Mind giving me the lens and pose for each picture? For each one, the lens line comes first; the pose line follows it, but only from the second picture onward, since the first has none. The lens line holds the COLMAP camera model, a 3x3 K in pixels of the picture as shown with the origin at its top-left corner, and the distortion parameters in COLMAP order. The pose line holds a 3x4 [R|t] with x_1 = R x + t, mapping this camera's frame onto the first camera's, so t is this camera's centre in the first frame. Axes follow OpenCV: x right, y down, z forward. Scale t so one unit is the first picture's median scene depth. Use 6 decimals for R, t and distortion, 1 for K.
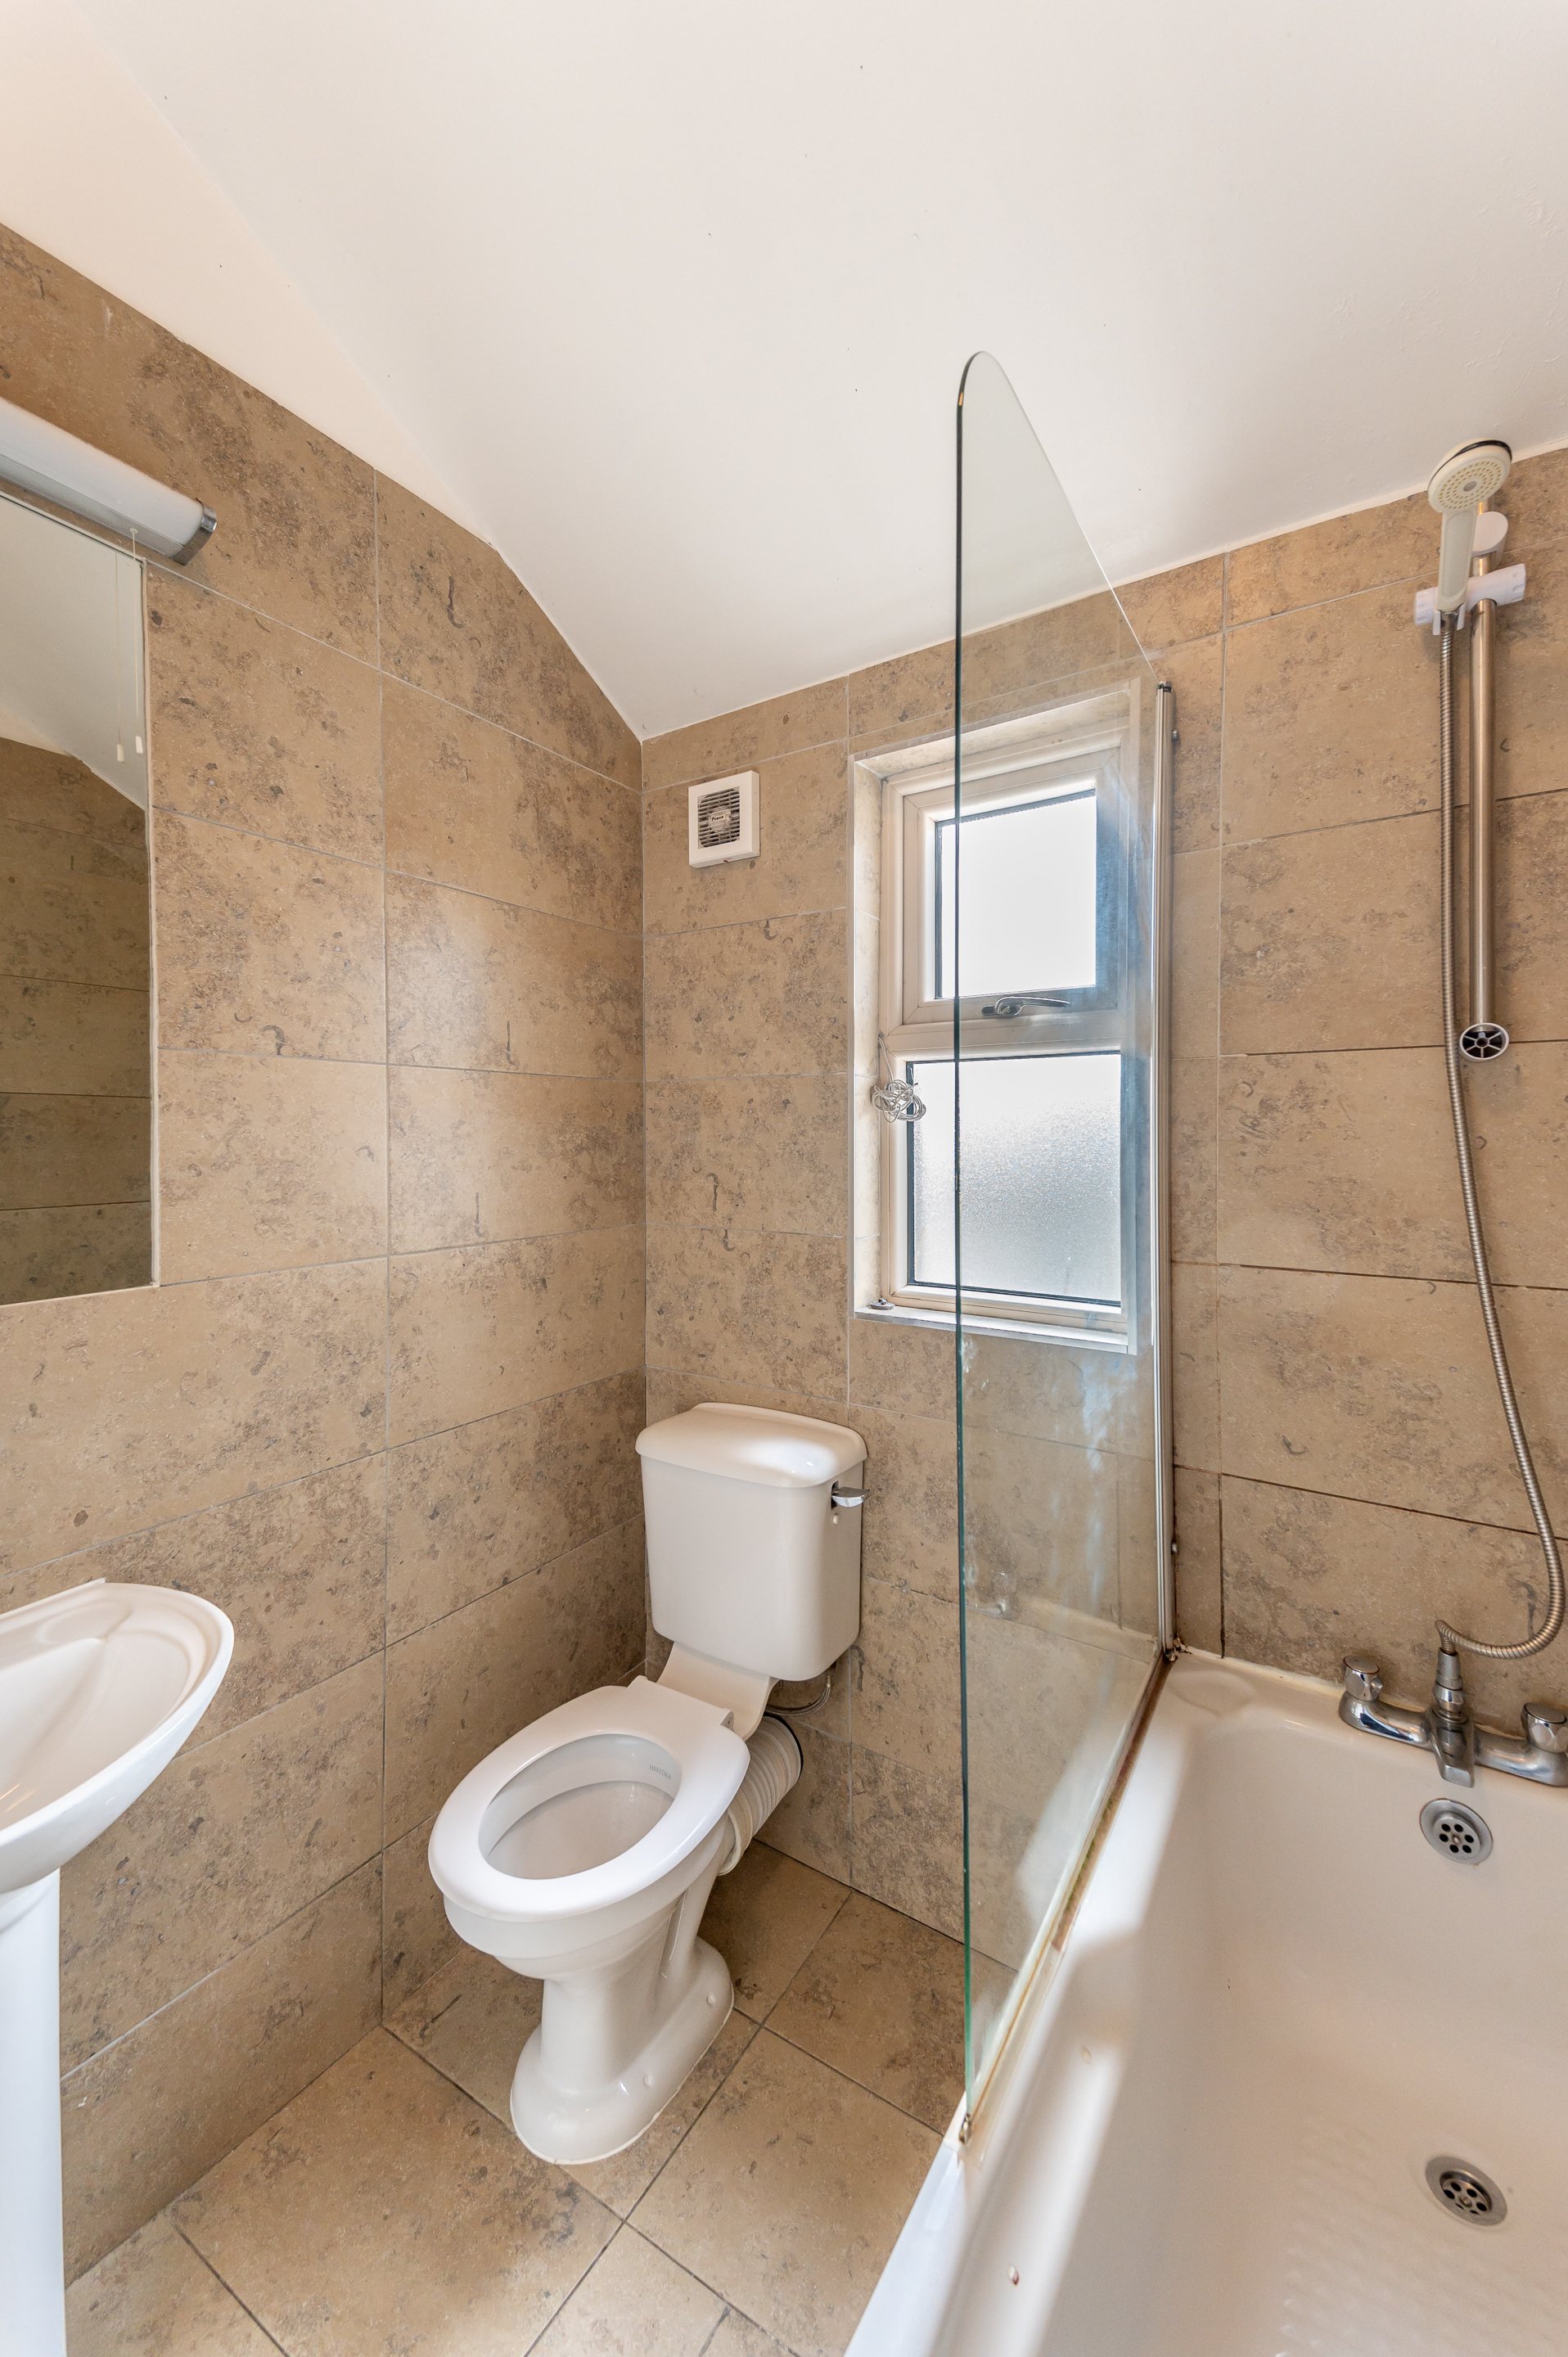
lens RADIAL K [[949.6, 0, 801.1], [0, 949.6, 1130.0], [0, 0, 1]] dist [0.070234, -0.033368]
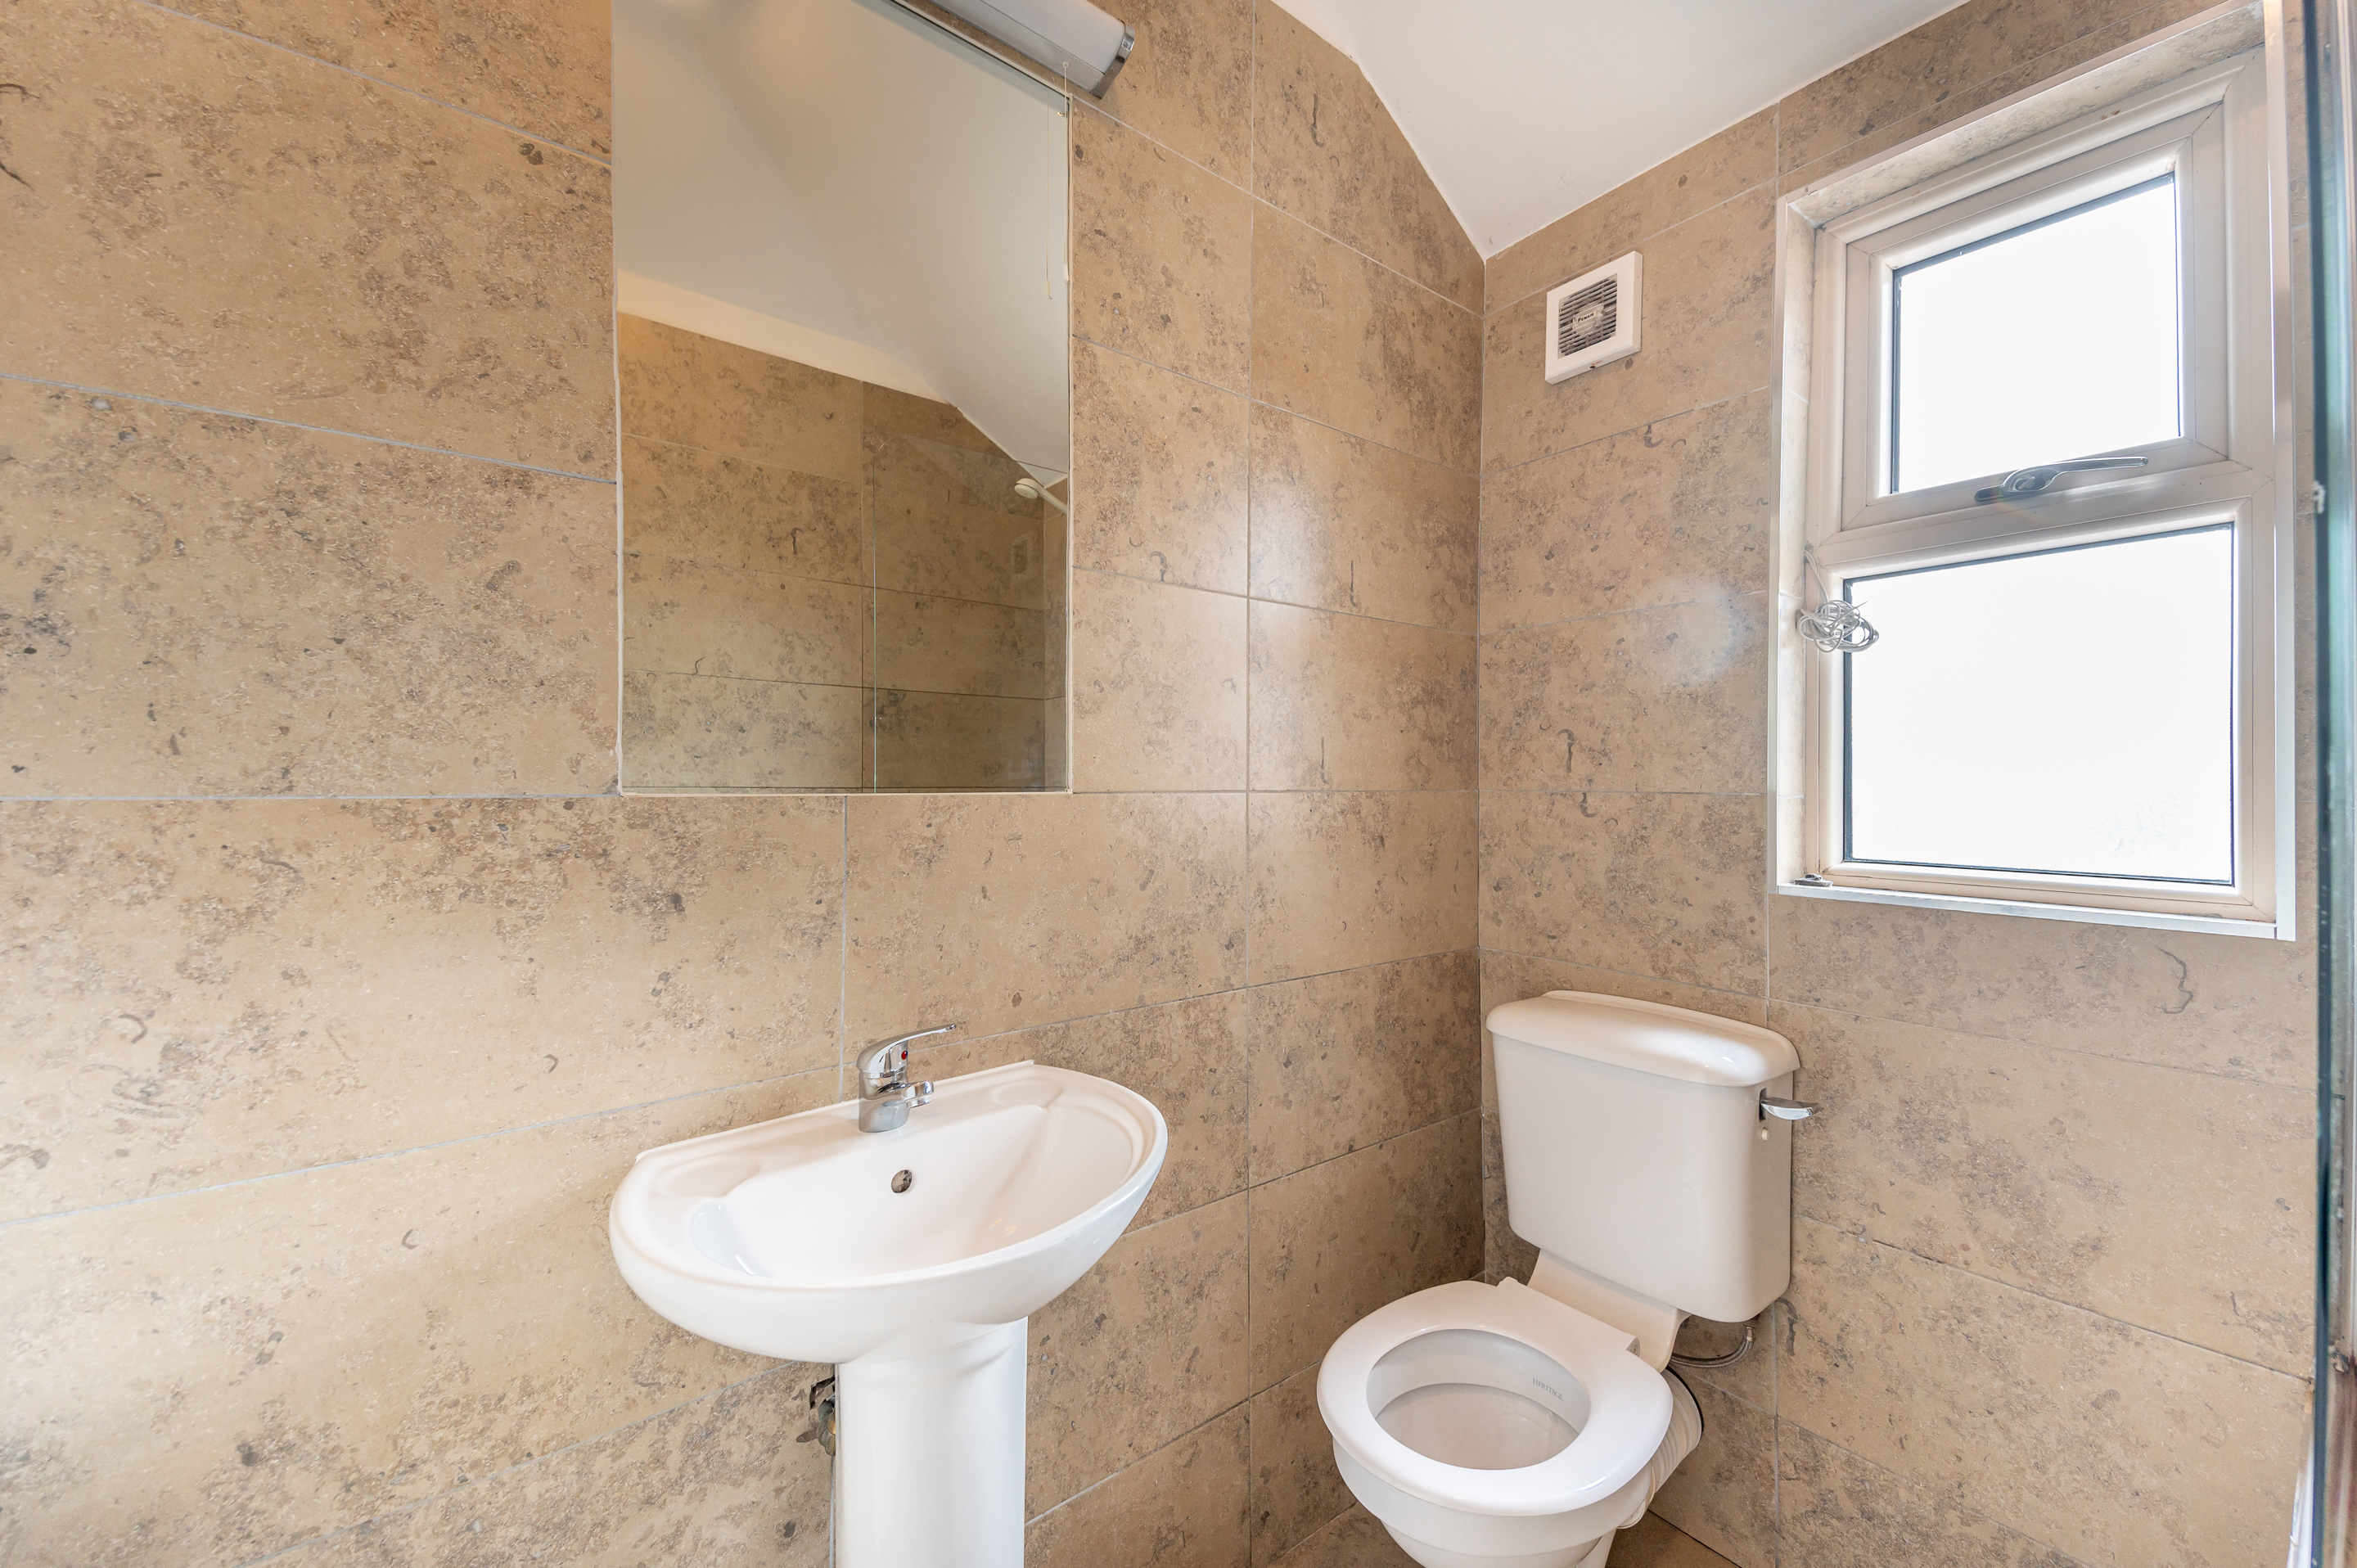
lens RADIAL K [[934.0, 0, 1176.9], [0, 934.0, 767.1], [0, 0, 1]] dist [0.072786, -0.035821]
pose [[0.939720, -0.001092, -0.341943, -0.171373], [-0.004709, 0.999859, -0.016134, 0.124018], [0.341912, 0.016771, 0.939582, 0.069865]]
